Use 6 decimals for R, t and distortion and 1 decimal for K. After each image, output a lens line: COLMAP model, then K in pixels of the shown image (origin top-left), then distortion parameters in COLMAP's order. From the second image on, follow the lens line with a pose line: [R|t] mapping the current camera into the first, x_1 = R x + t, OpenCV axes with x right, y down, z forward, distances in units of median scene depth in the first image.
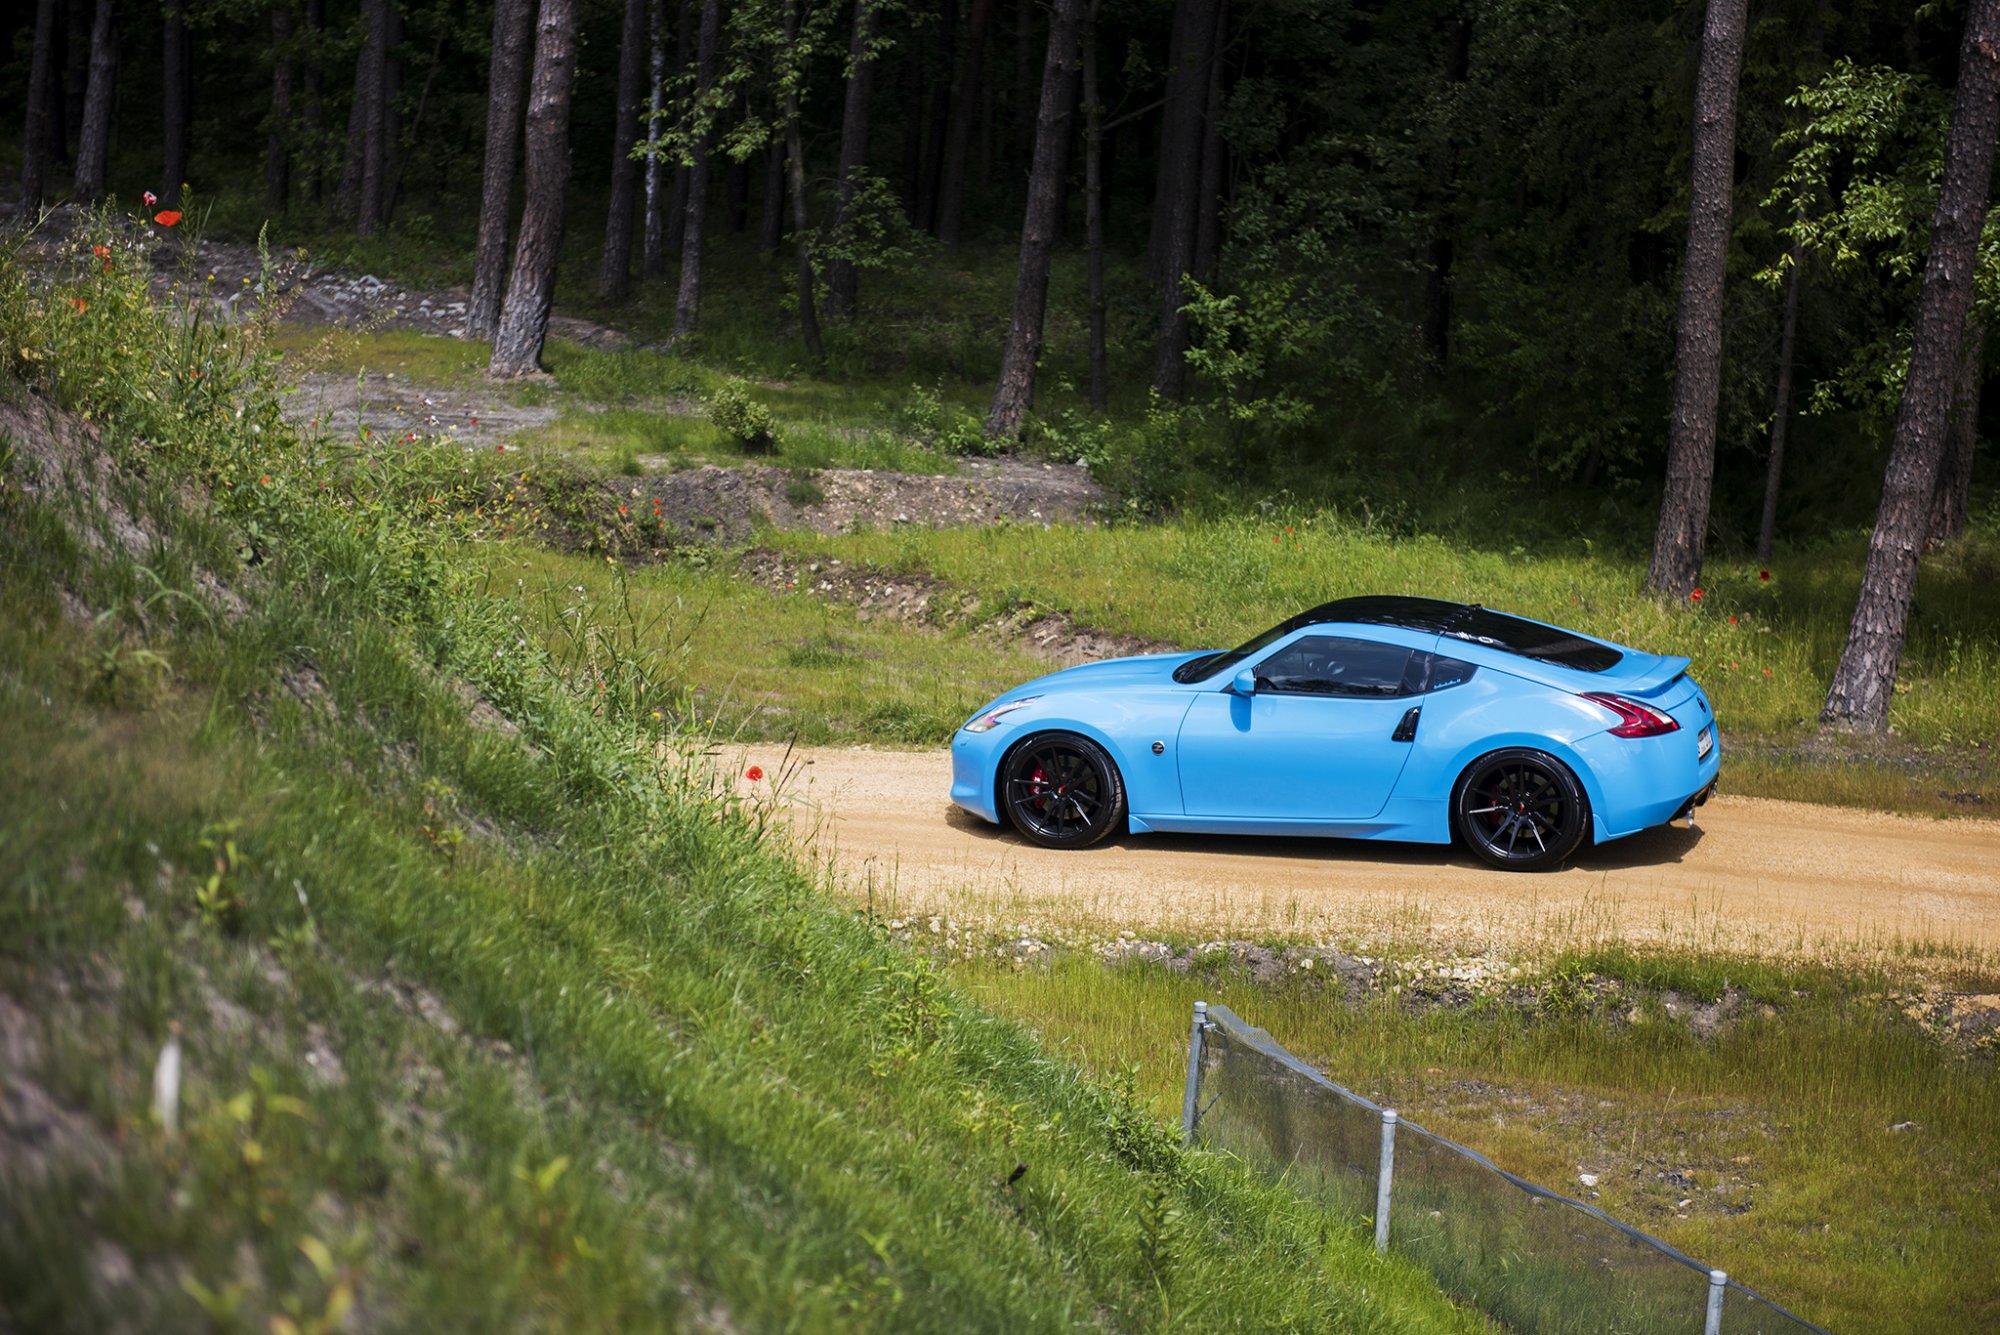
lens RADIAL K [[3953.9, 0, 999.1], [0, 3953.9, 667.7], [0, 0, 1]] dist [0.058313, 0.000000]
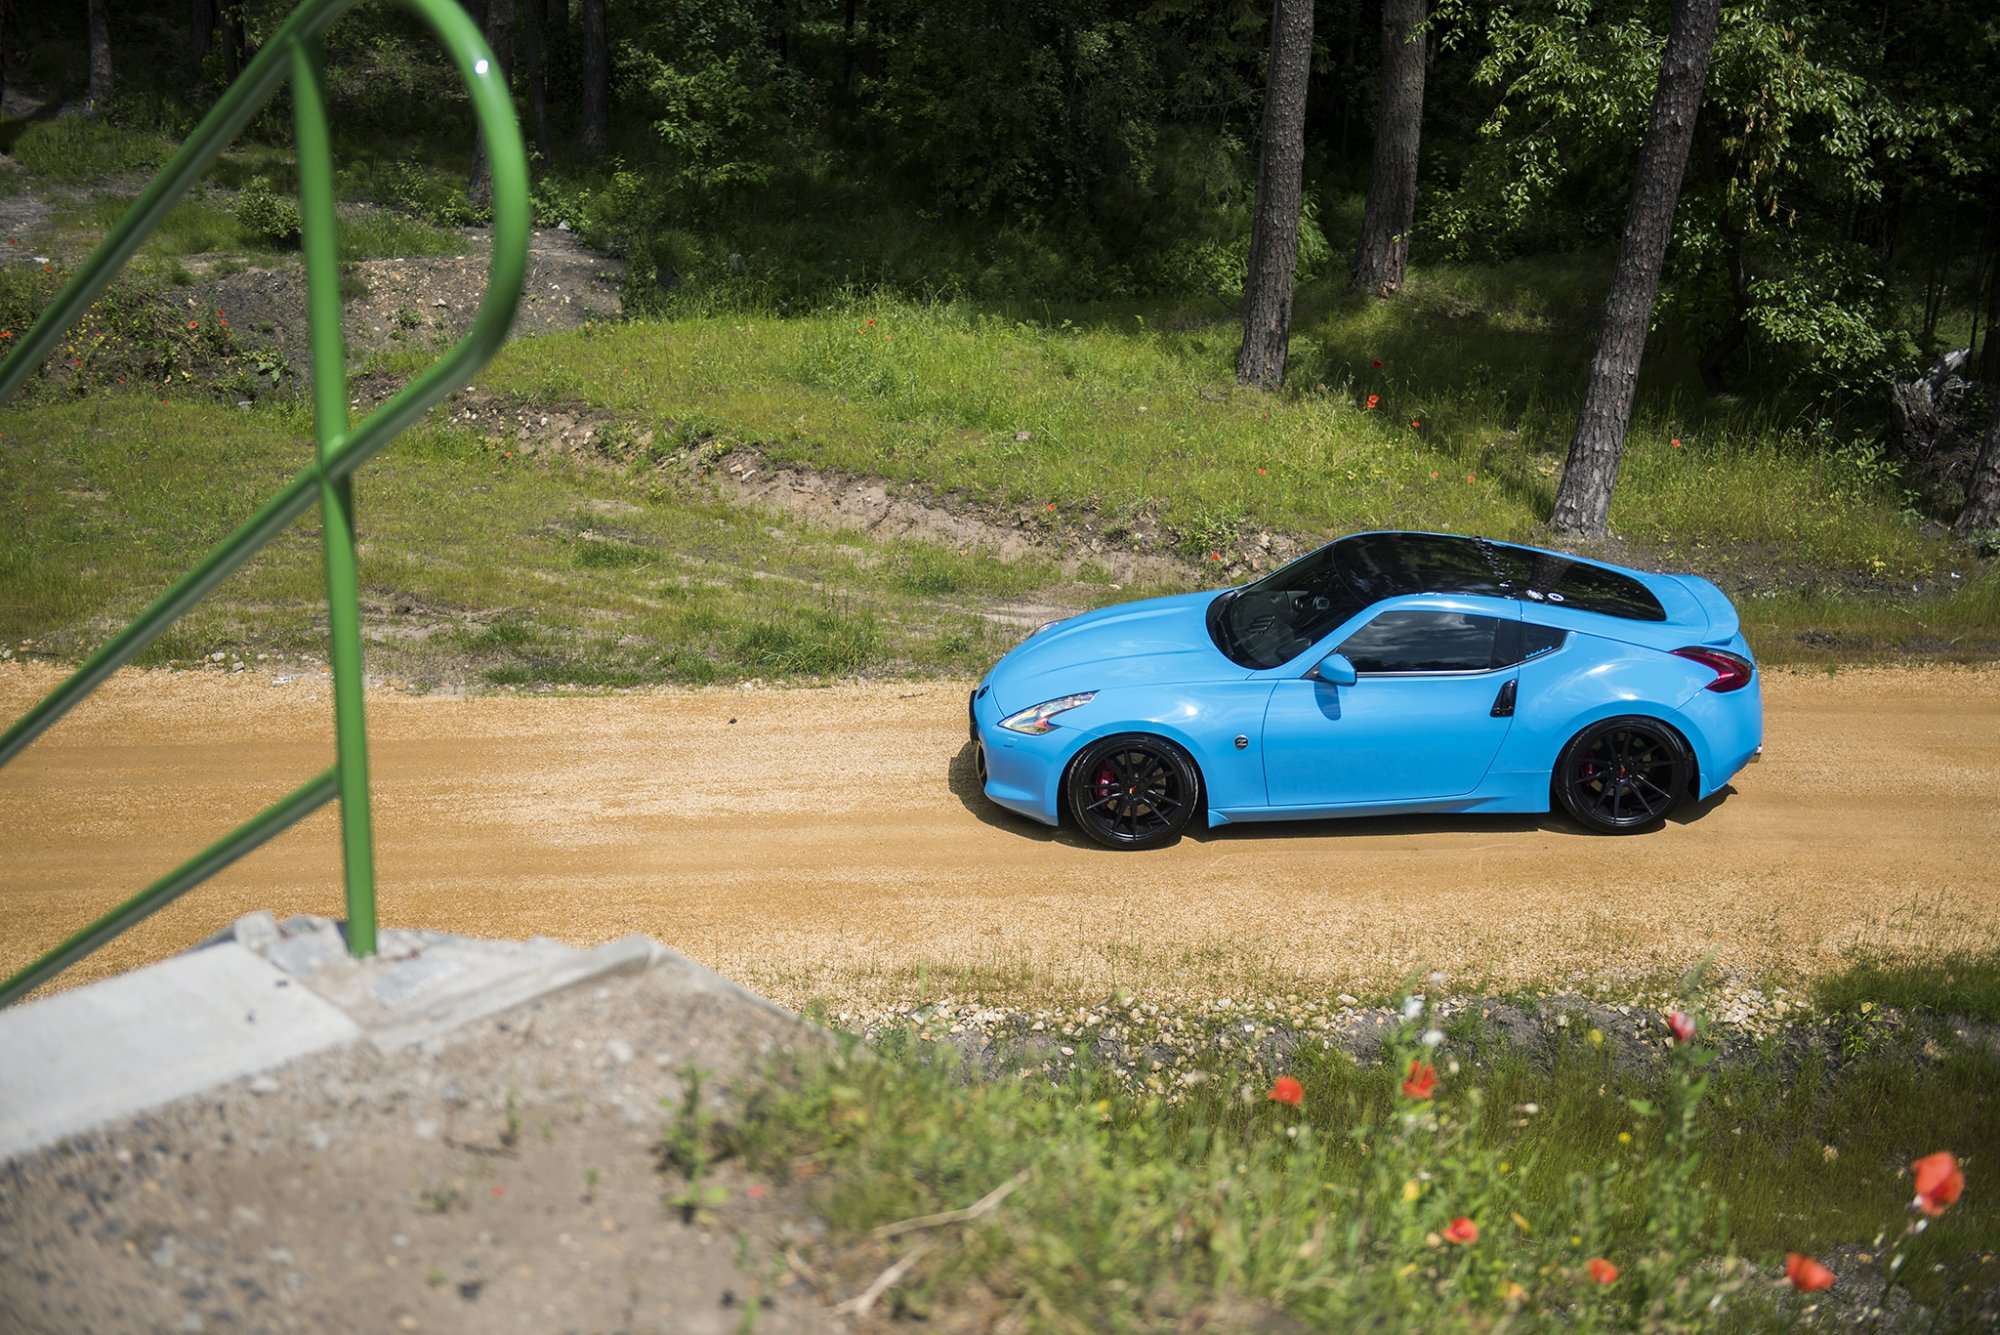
lens RADIAL K [[2613.6, 0, 1000.5], [0, 2613.6, 668.5], [0, 0, 1]] dist [0.097900, 0.000000]
pose [[0.937696, -0.126651, 0.323552, -0.156931], [0.062906, 0.977693, 0.200399, -0.092270], [-0.341716, -0.167559, 0.924746, 0.317022]]
